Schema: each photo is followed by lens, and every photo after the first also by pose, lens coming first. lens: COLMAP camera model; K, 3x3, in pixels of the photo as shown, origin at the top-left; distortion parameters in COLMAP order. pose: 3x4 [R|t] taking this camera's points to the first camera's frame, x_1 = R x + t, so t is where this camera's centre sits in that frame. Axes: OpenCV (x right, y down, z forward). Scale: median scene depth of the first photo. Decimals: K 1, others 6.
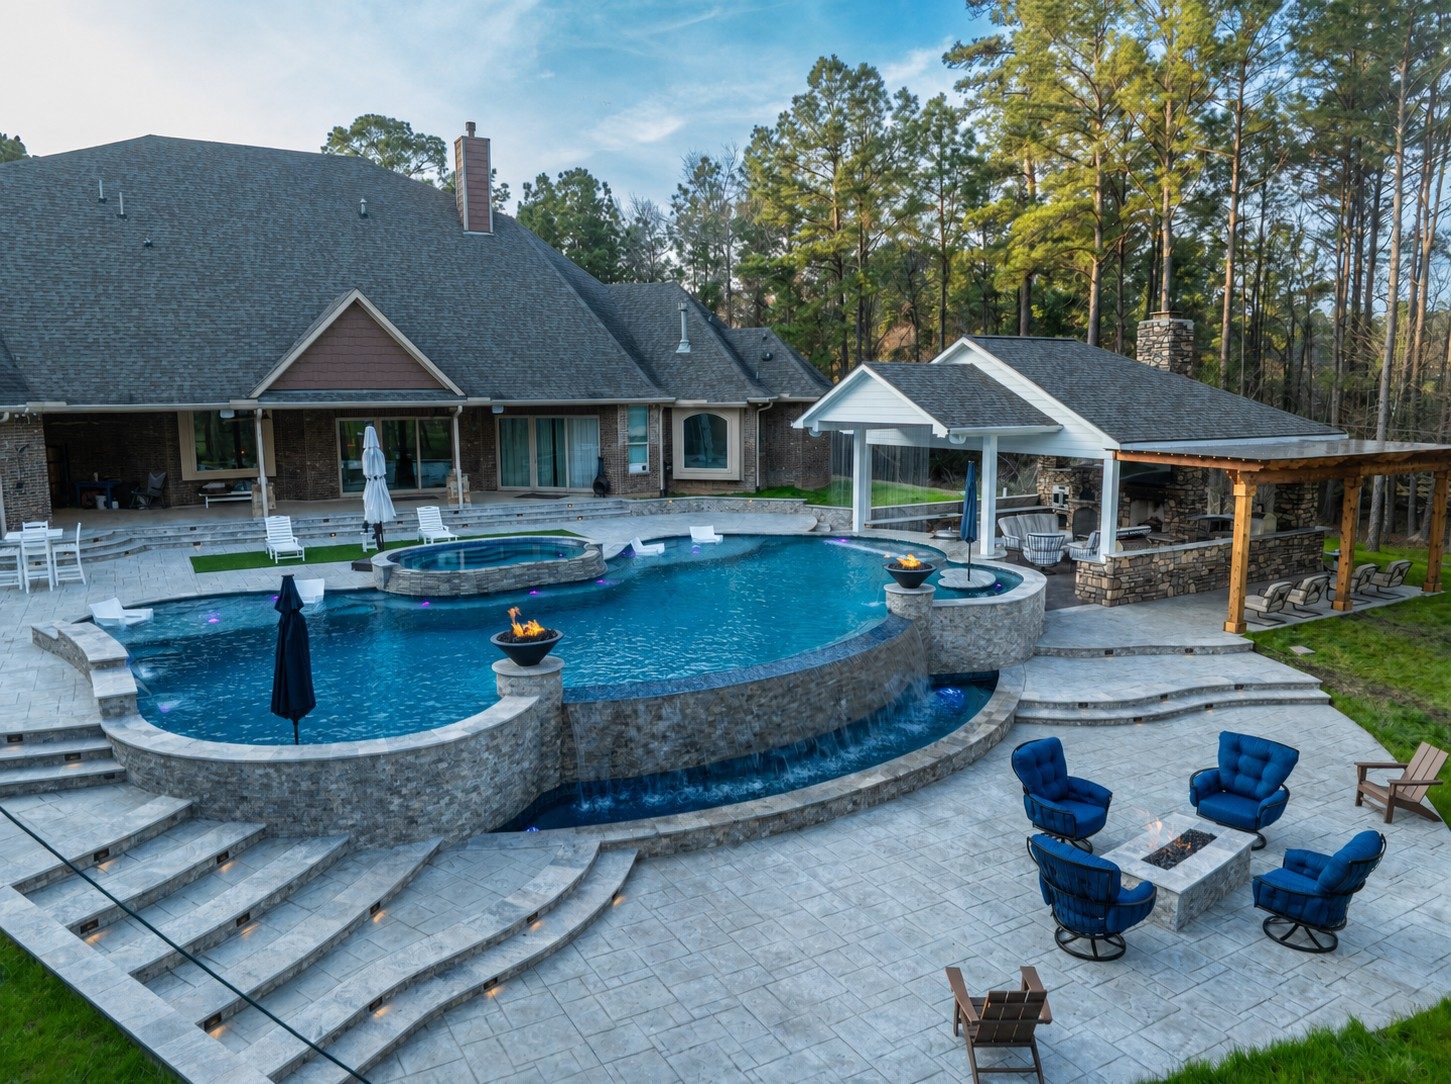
lens RADIAL K [[1024.6, 0, 734.2], [0, 1024.6, 541.1], [0, 0, 1]] dist [-0.040254, 0.008932]
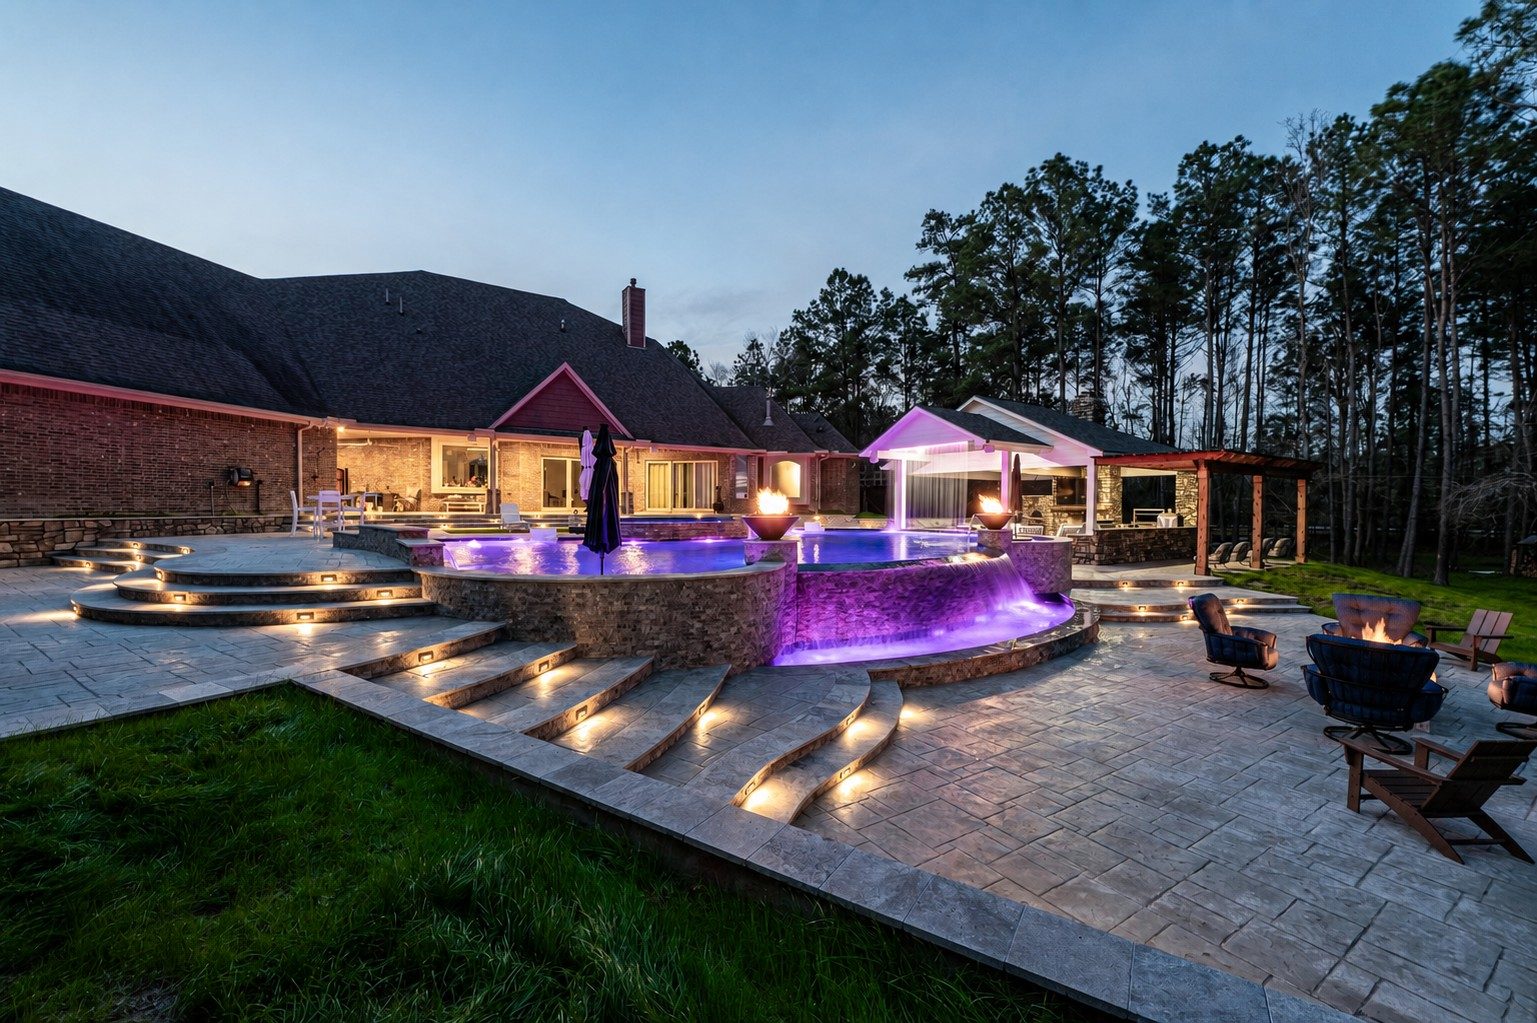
lens RADIAL K [[608.9, 0, 770.0], [0, 608.9, 517.0], [0, 0, 1]] dist [-0.001495, -0.000363]
pose [[0.998675, 0.006794, 0.051018, -0.101000], [-0.000020, 0.991302, -0.131605, 0.079479], [-0.051468, 0.131429, 0.989989, 0.117324]]
